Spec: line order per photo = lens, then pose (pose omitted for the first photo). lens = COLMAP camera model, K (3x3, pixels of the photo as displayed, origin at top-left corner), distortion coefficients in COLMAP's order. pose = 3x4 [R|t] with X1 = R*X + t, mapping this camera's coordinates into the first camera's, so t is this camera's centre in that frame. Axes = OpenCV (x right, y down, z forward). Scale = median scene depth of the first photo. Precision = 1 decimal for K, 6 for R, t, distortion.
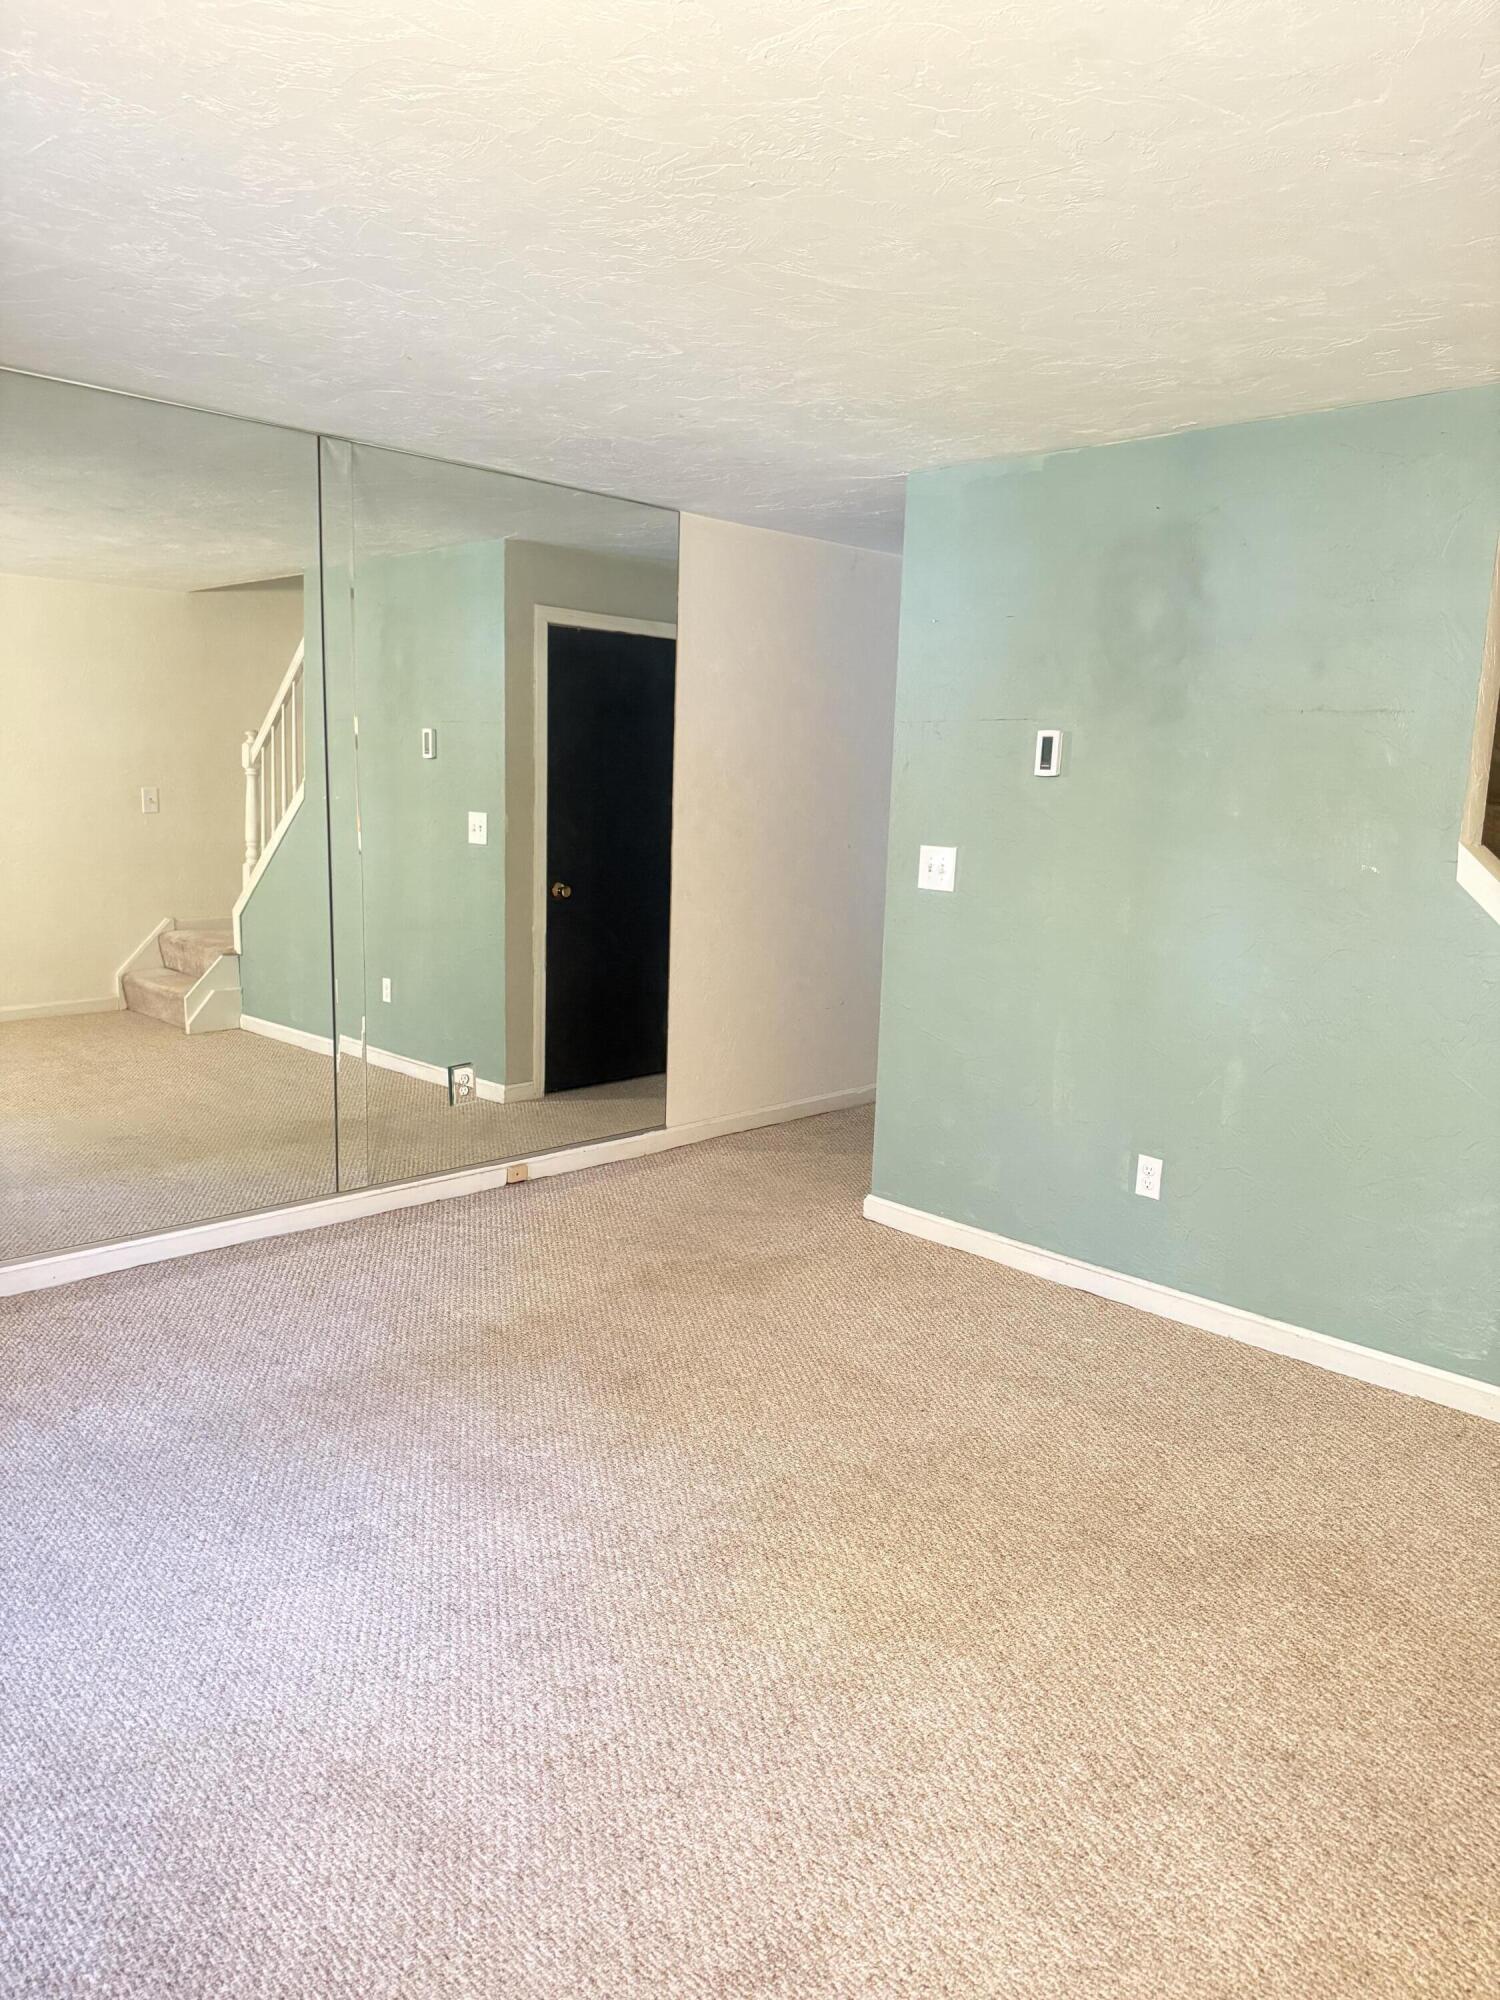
lens RADIAL K [[1393.9, 0, 750.0], [0, 1393.9, 1000.0], [0, 0, 1]] dist [0.152710, -0.161658]
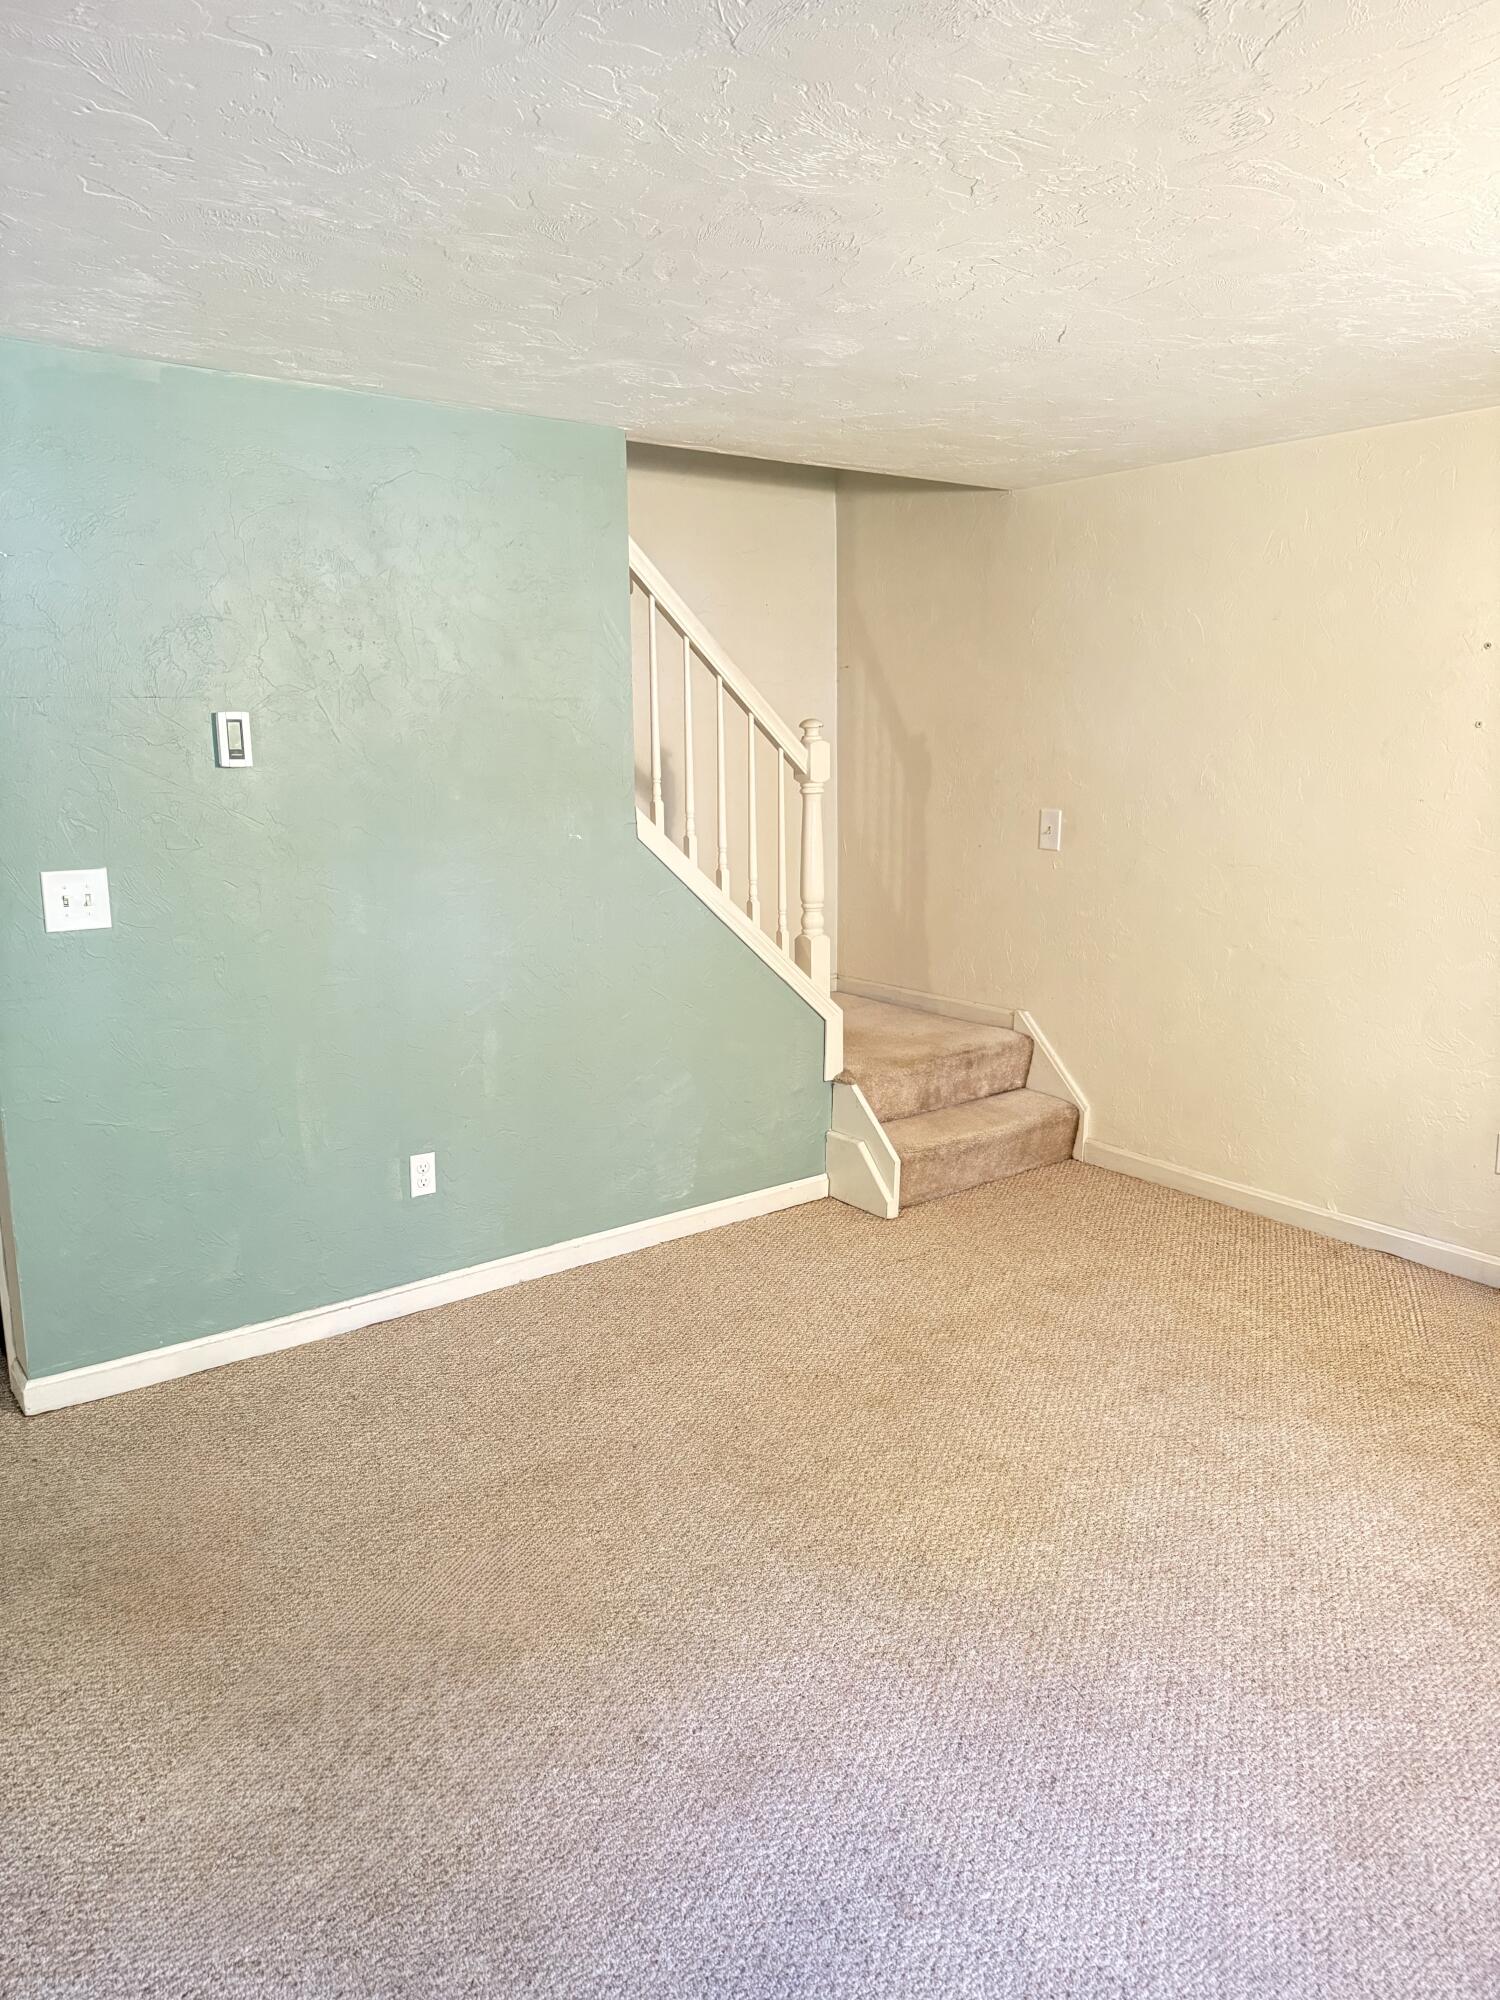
lens RADIAL K [[1393.9, 0, 750.0], [0, 1393.9, 1000.0], [0, 0, 1]] dist [0.152710, -0.161658]
pose [[0.153882, -0.222767, 0.962650, -0.591680], [0.173649, 0.965188, 0.195596, -0.141792], [-0.972711, 0.137065, 0.187209, 0.584464]]
